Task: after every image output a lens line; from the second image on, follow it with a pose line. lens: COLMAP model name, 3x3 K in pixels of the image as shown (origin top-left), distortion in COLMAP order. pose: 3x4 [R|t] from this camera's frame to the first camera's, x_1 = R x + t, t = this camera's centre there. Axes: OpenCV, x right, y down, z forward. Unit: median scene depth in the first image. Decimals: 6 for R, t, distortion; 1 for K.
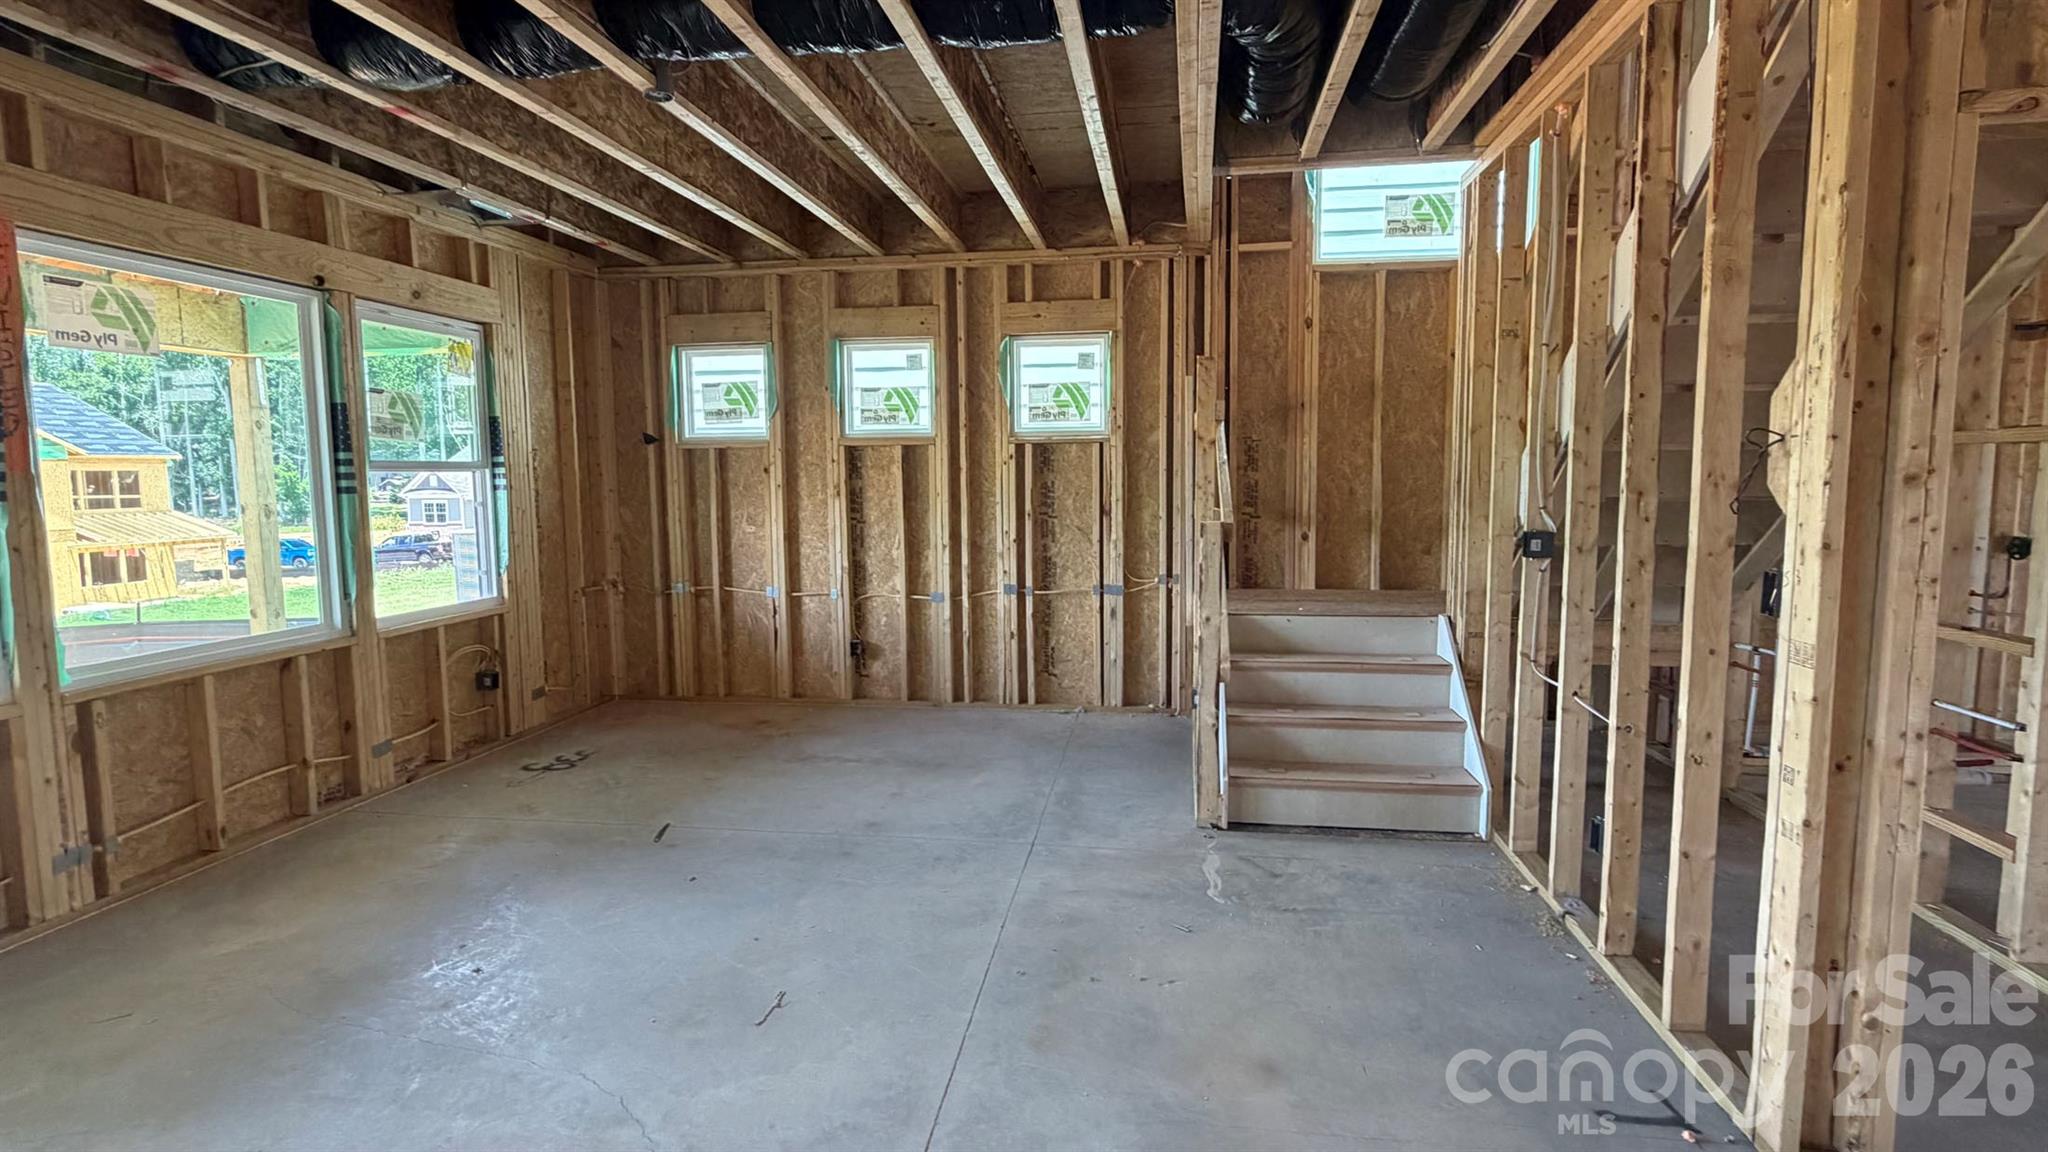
lens RADIAL K [[989.3, 0, 1028.8], [0, 989.3, 569.1], [0, 0, 1]] dist [0.000730, -0.000771]
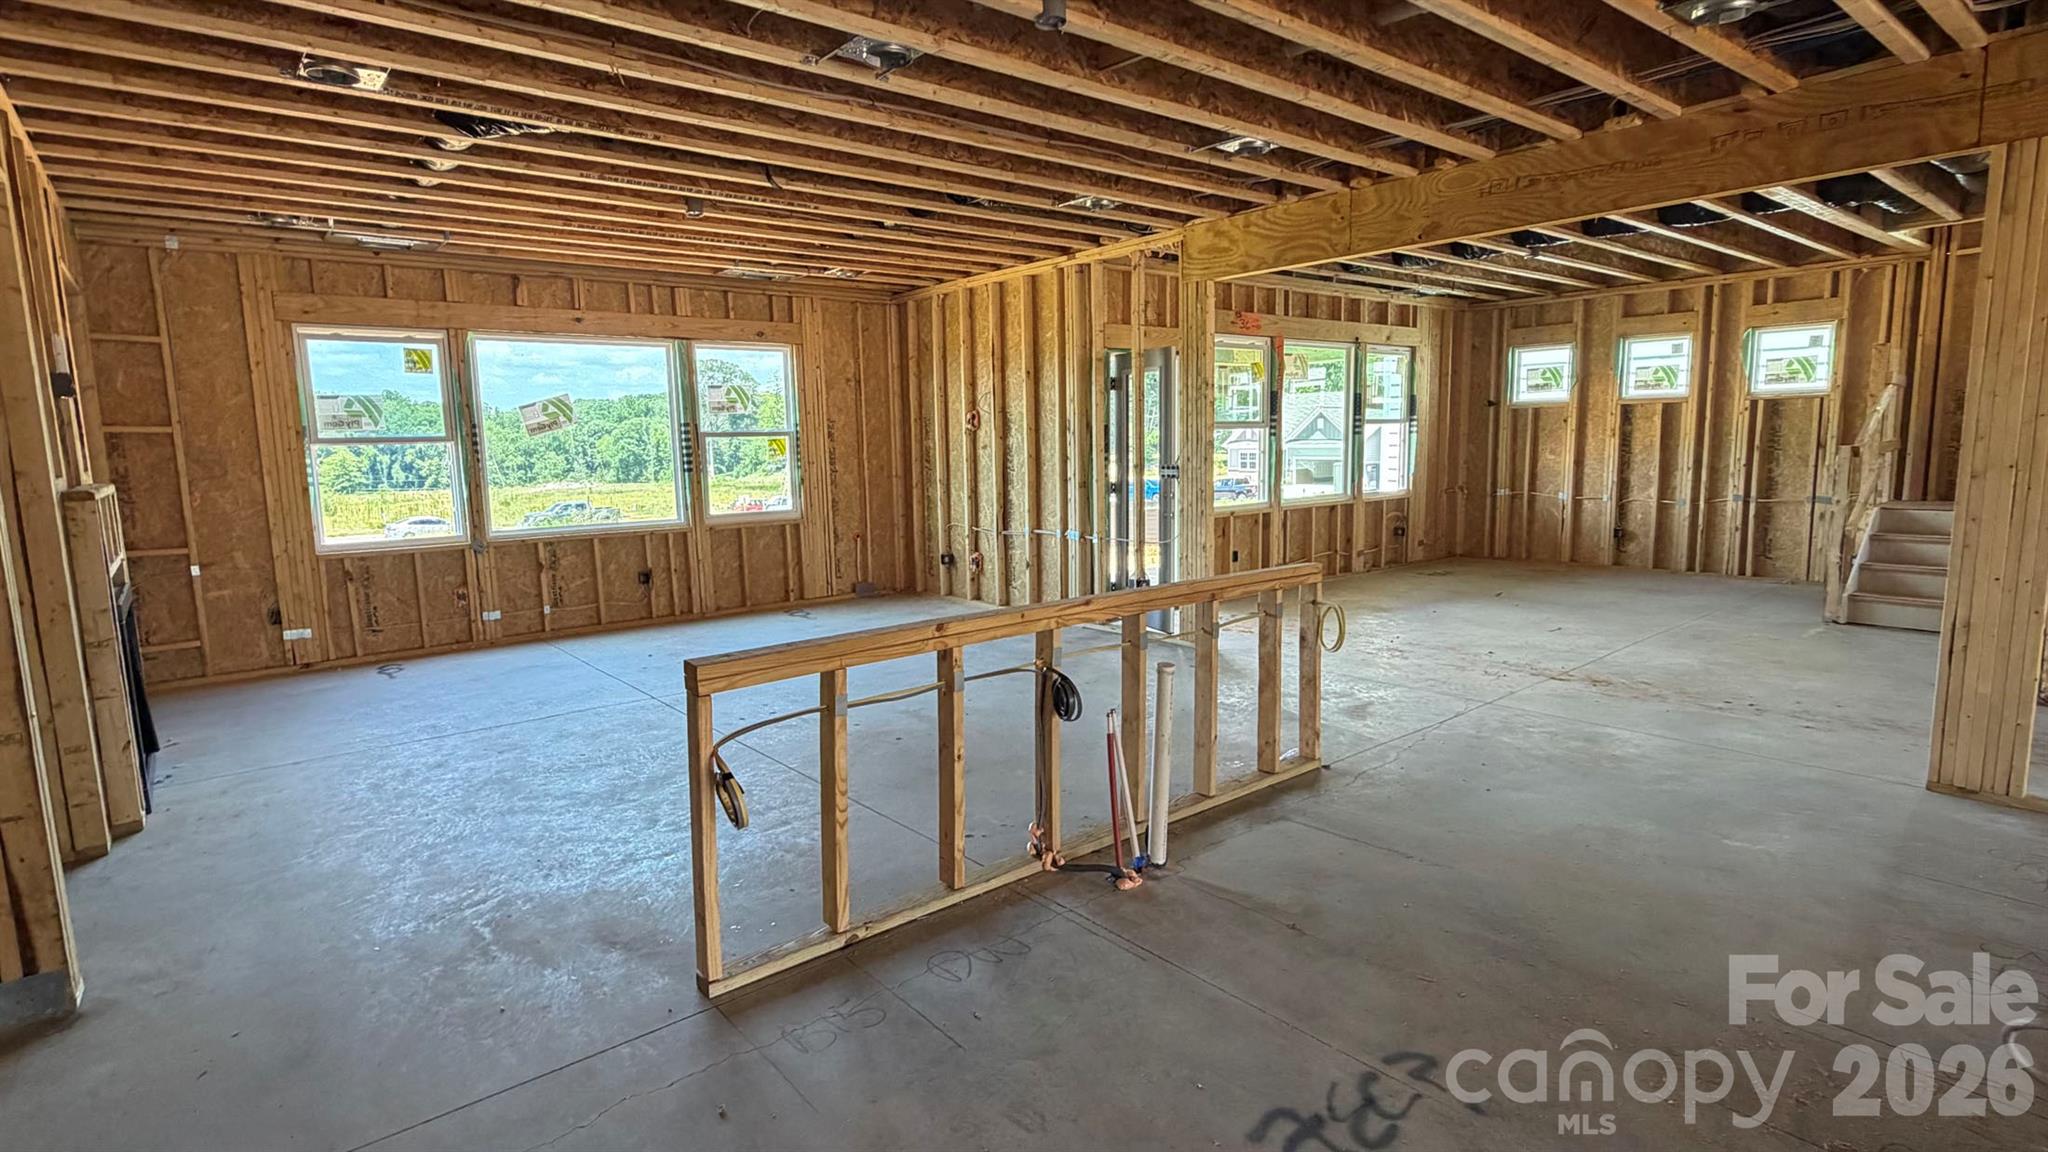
lens RADIAL K [[989.3, 0, 1028.8], [0, 989.3, 569.1], [0, 0, 1]] dist [0.000730, -0.000771]
pose [[0.738674, 0.083173, -0.668912, 0.203716], [-0.051126, 0.996413, 0.067436, 0.083555], [0.672121, -0.015614, 0.740276, -0.850845]]
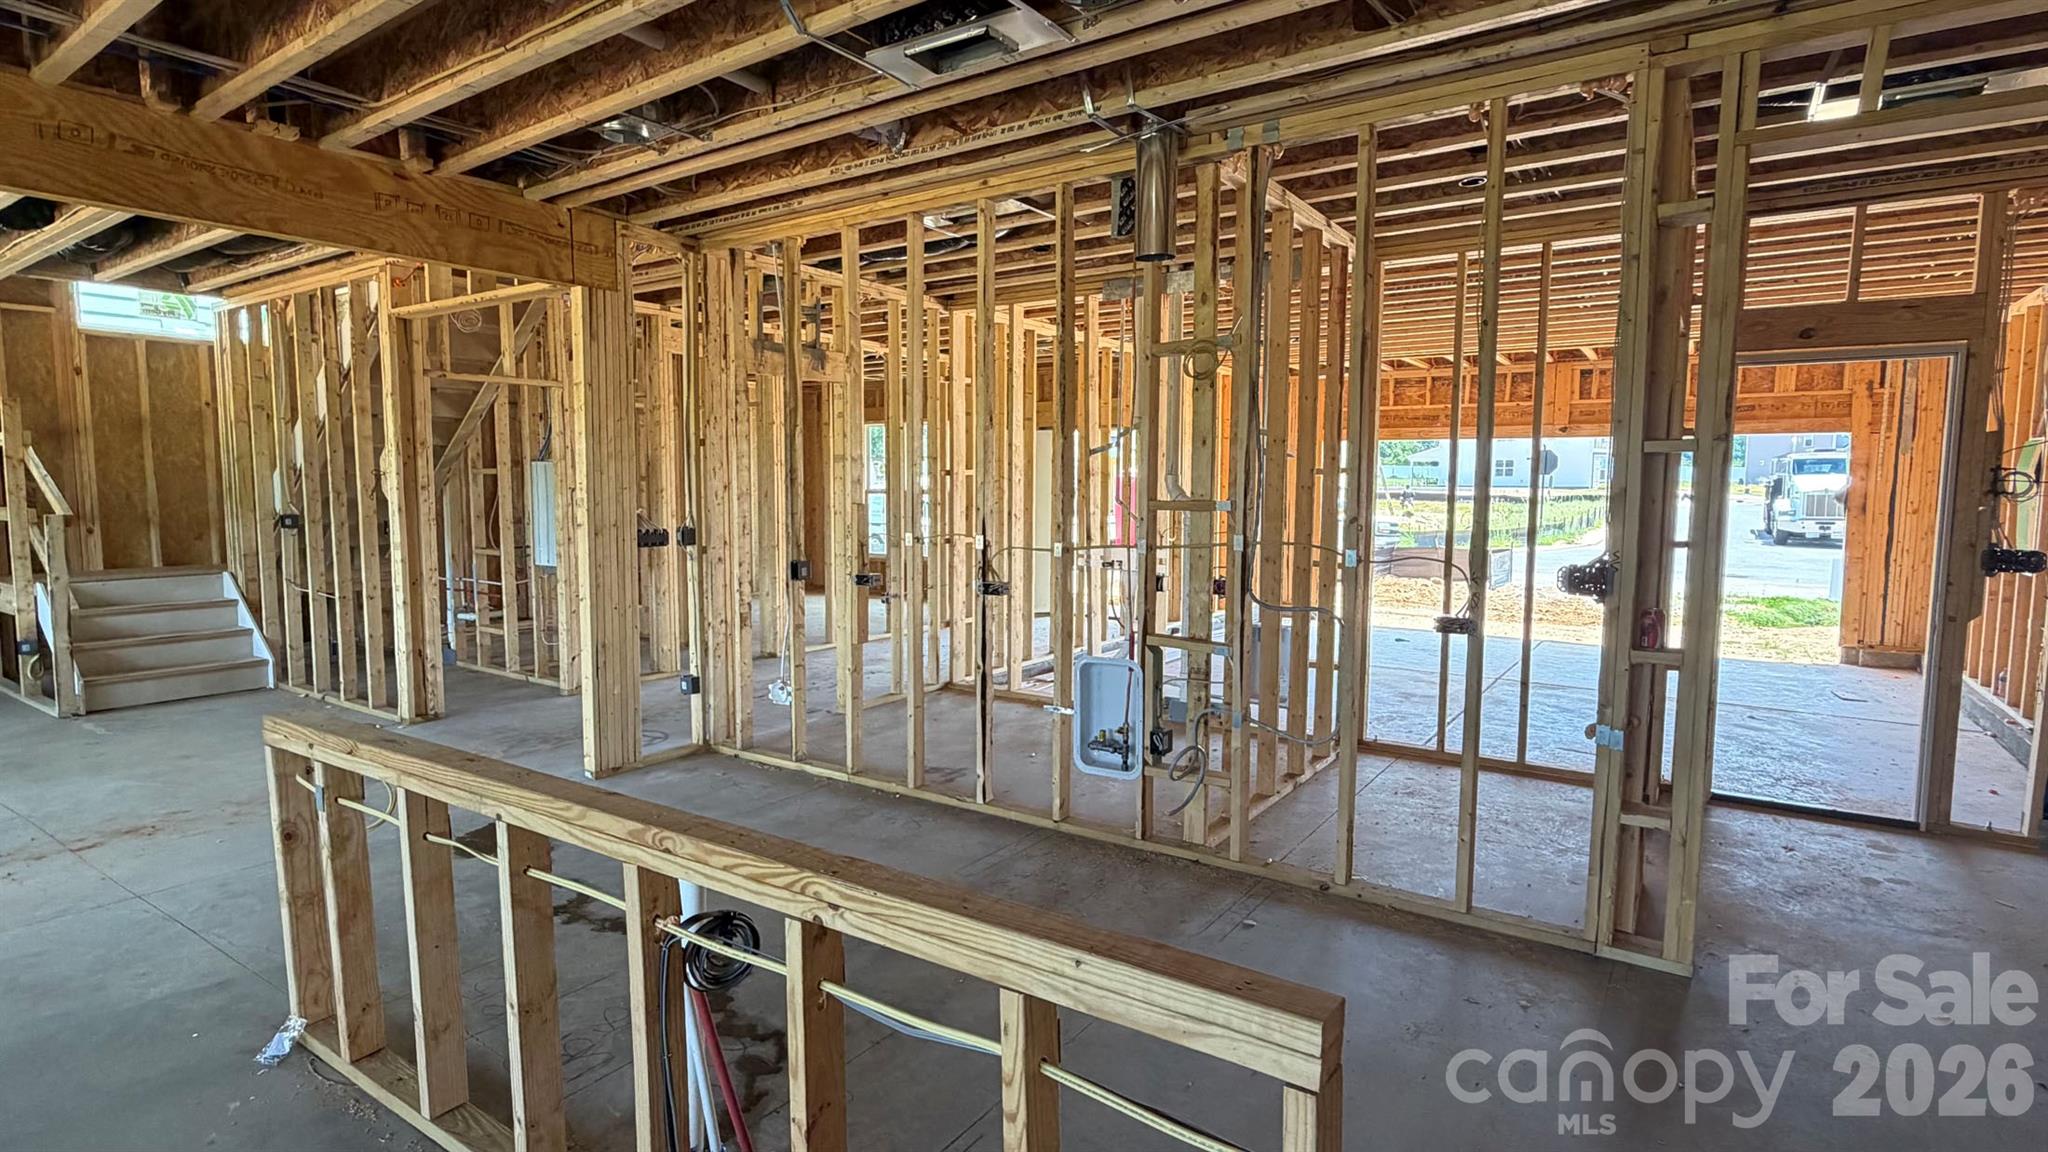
lens RADIAL K [[989.3, 0, 1028.8], [0, 989.3, 569.1], [0, 0, 1]] dist [0.000730, -0.000771]
pose [[0.422206, -0.067620, 0.903974, -0.375542], [0.078563, 0.996191, 0.037825, 0.064308], [-0.903089, 0.055049, 0.425911, -0.669024]]
